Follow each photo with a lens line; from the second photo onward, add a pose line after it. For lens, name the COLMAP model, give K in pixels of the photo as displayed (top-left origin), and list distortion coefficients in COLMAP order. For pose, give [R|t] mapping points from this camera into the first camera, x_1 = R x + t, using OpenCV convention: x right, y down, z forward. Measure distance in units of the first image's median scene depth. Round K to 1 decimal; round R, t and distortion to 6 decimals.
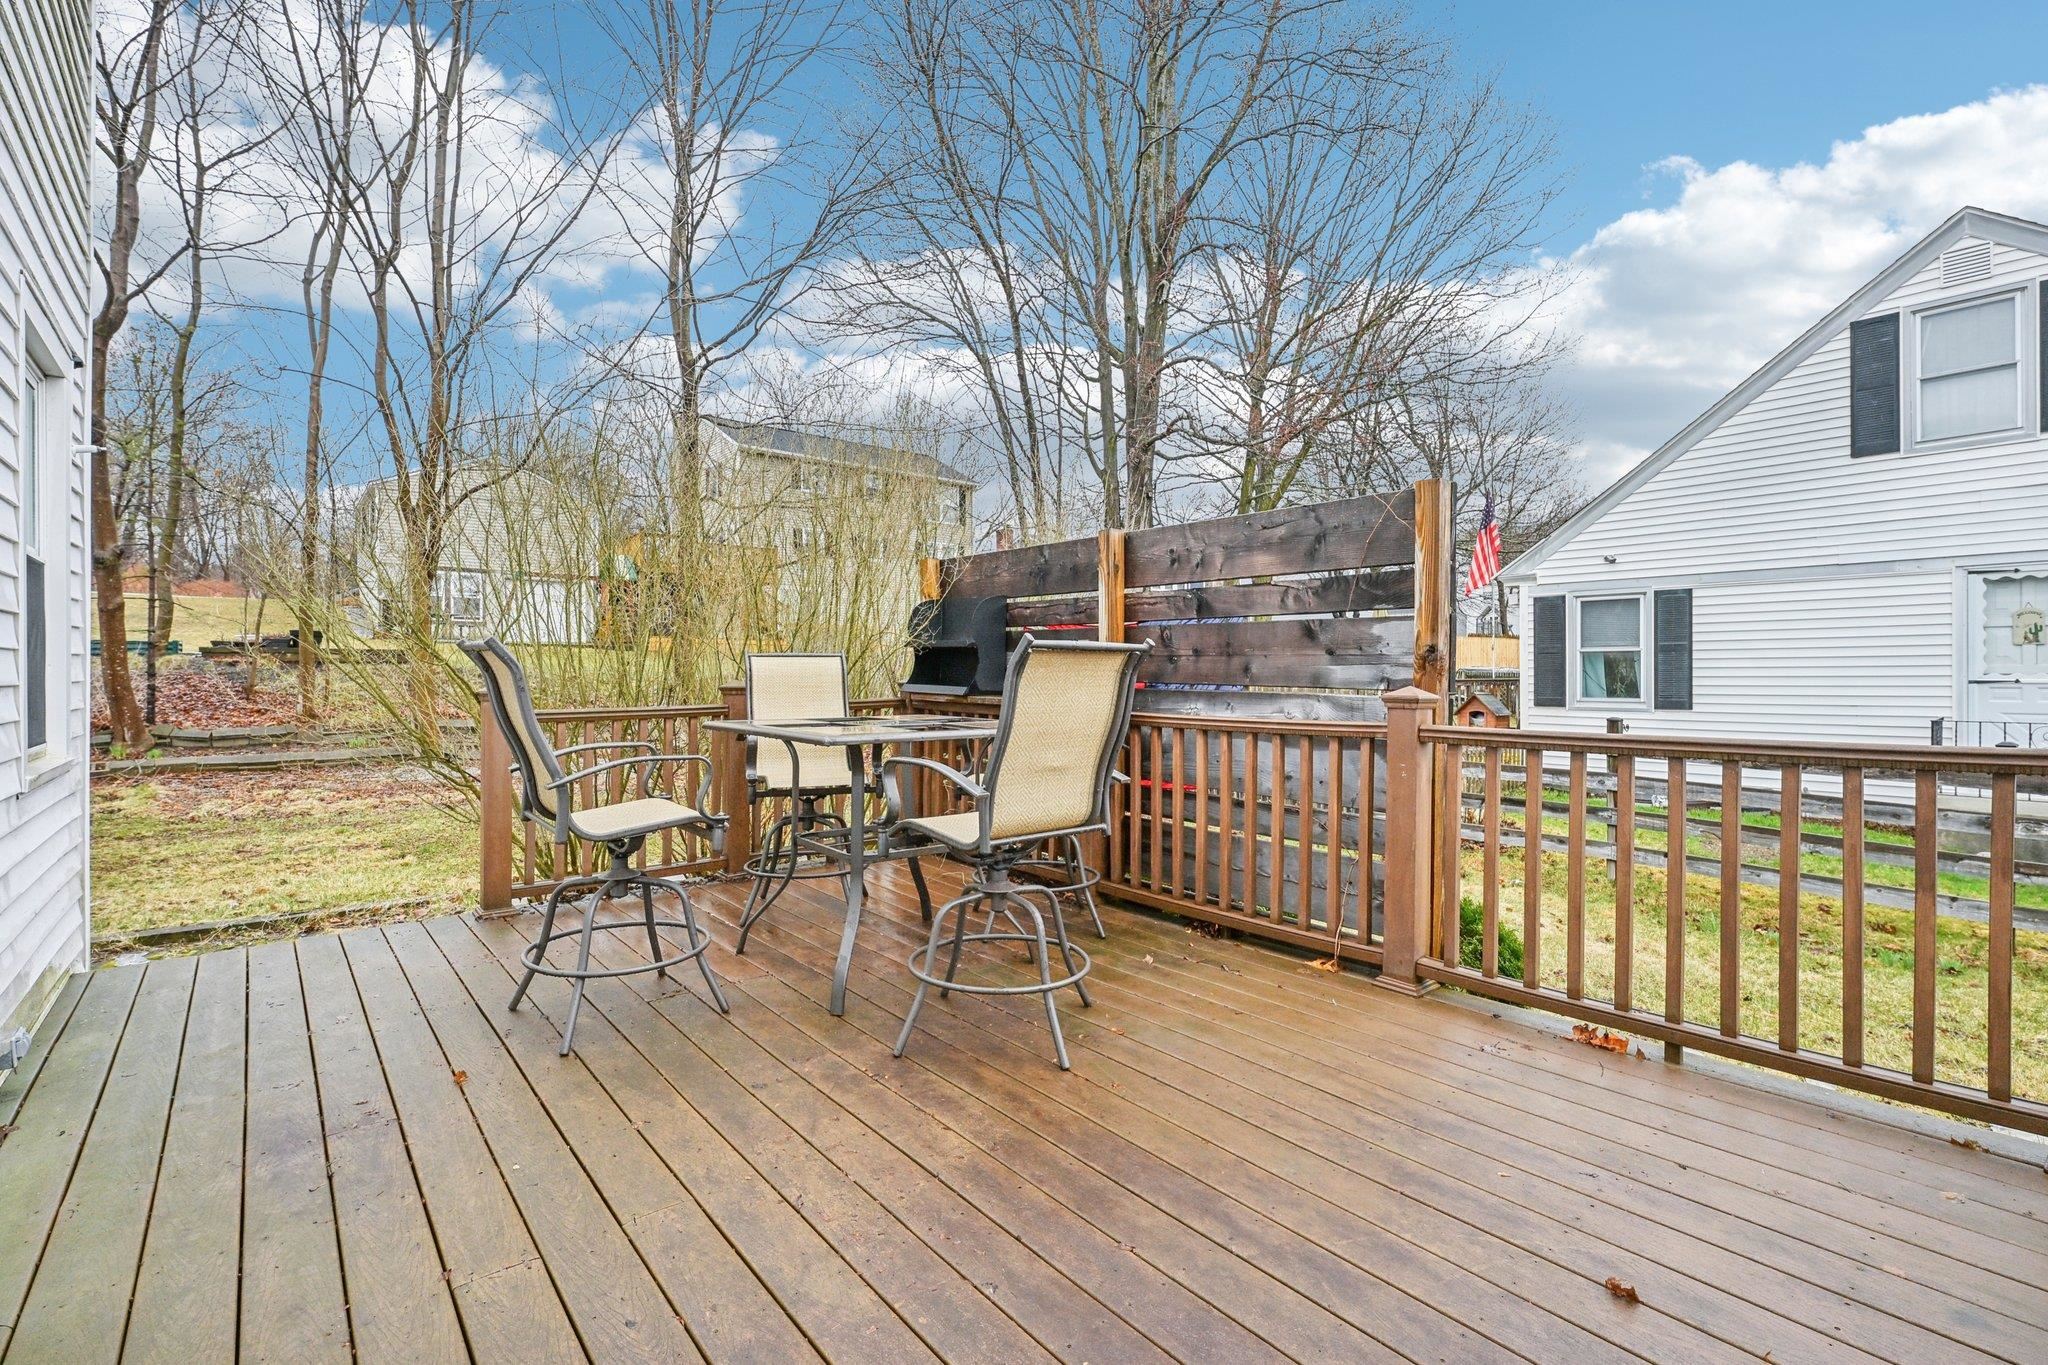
lens RADIAL K [[918.0, 0, 1033.1], [0, 918.0, 673.4], [0, 0, 1]] dist [-0.000952, -0.000285]
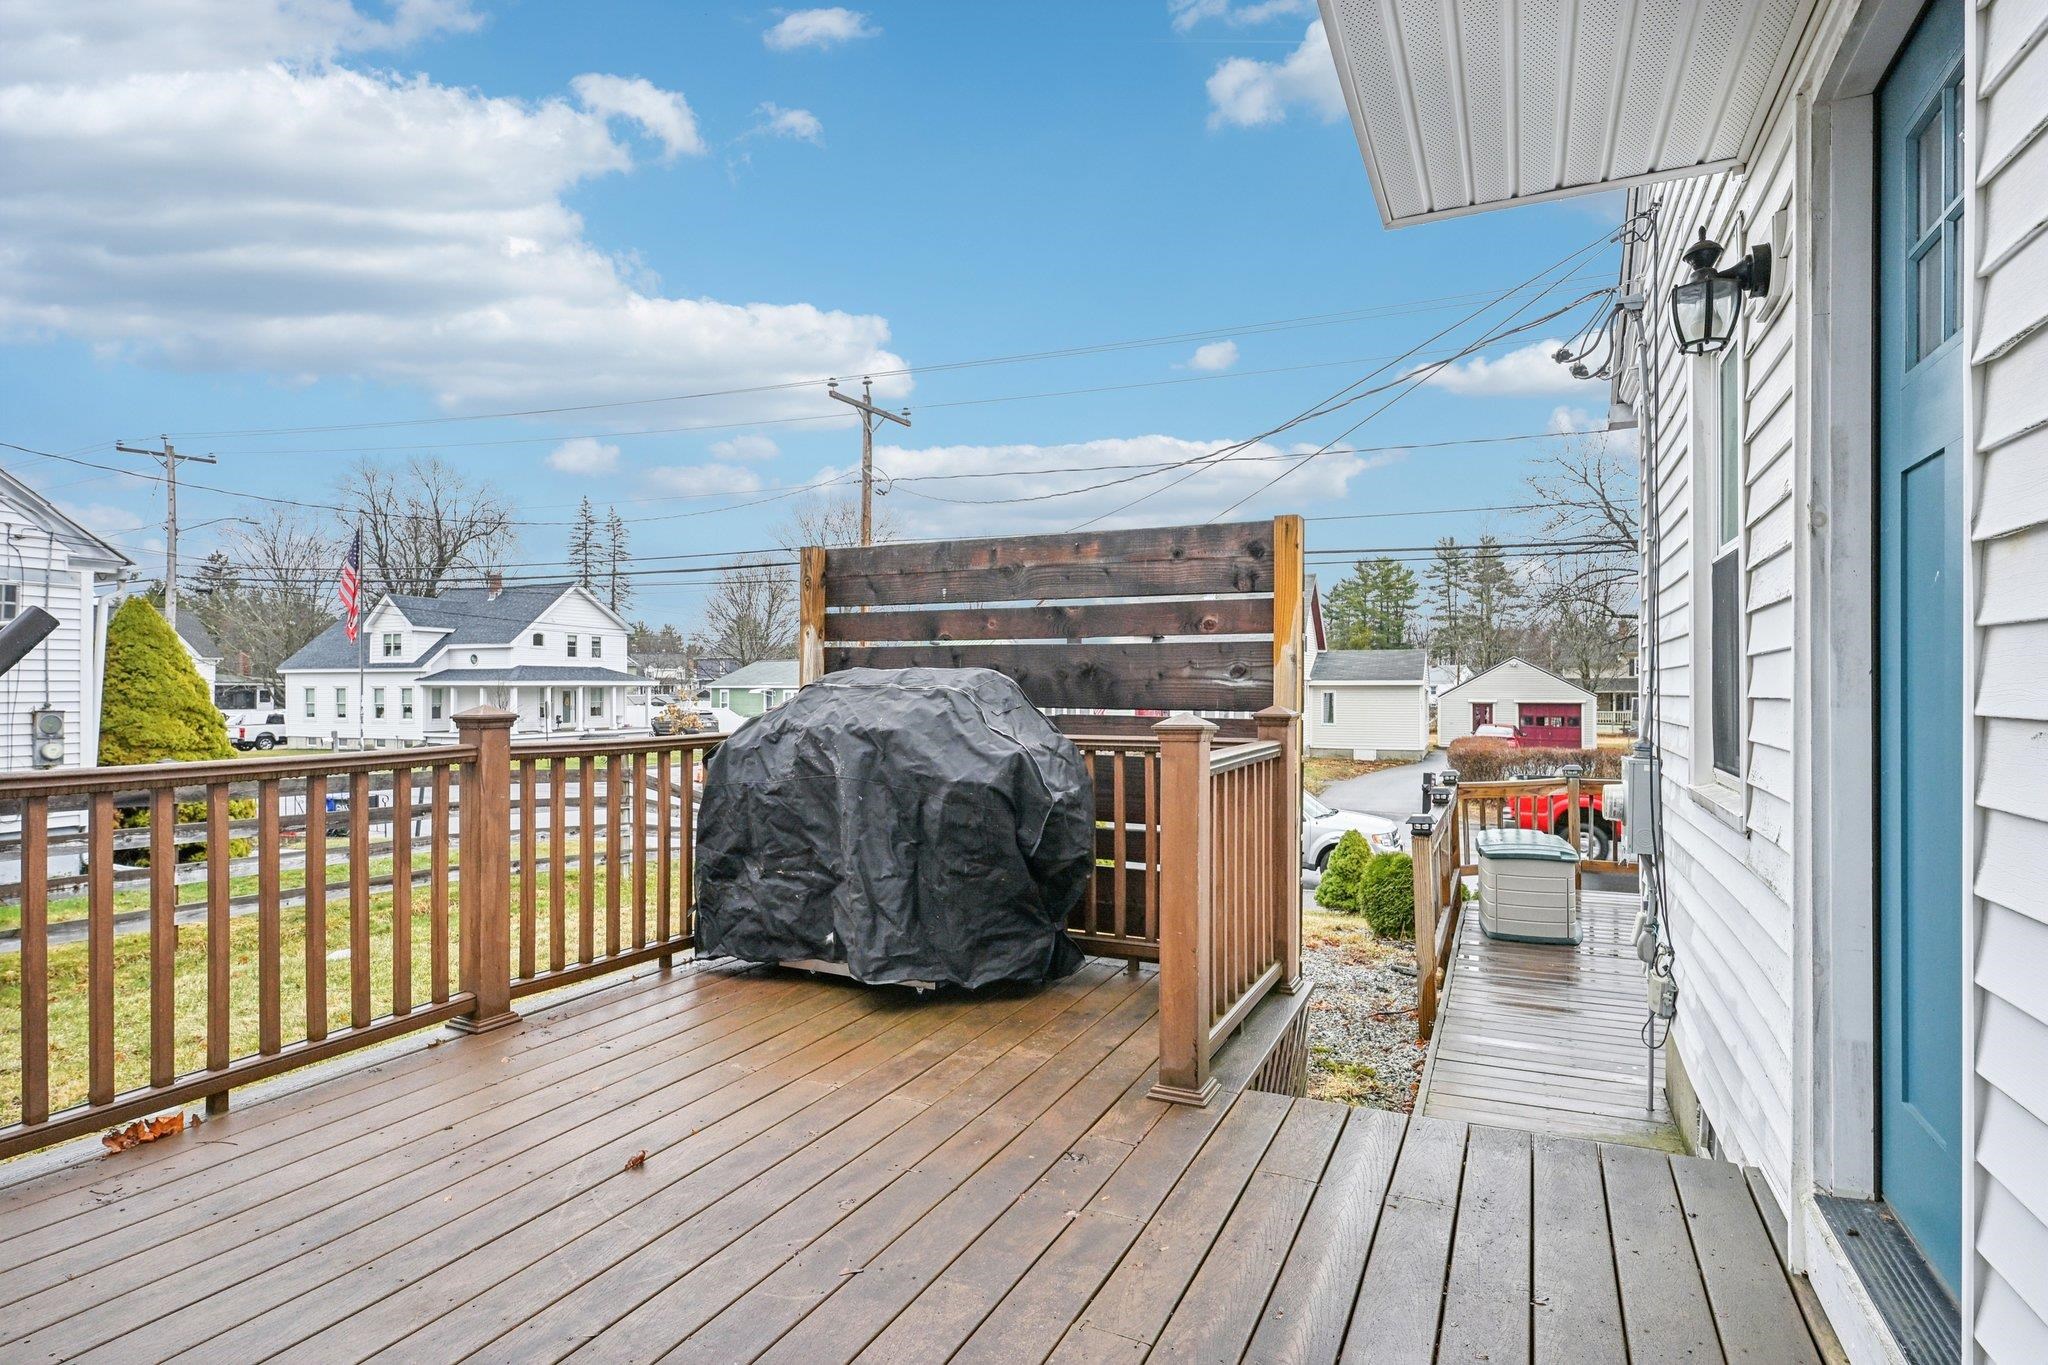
lens RADIAL K [[1044.1, 0, 1030.3], [0, 1044.1, 684.5], [0, 0, 1]] dist [-0.002013, 0.000943]
pose [[-0.410985, 0.001208, 0.911642, -0.620122], [0.001443, 0.999999, -0.000674, -0.005313], [-0.911641, 0.001038, -0.410986, 0.715276]]
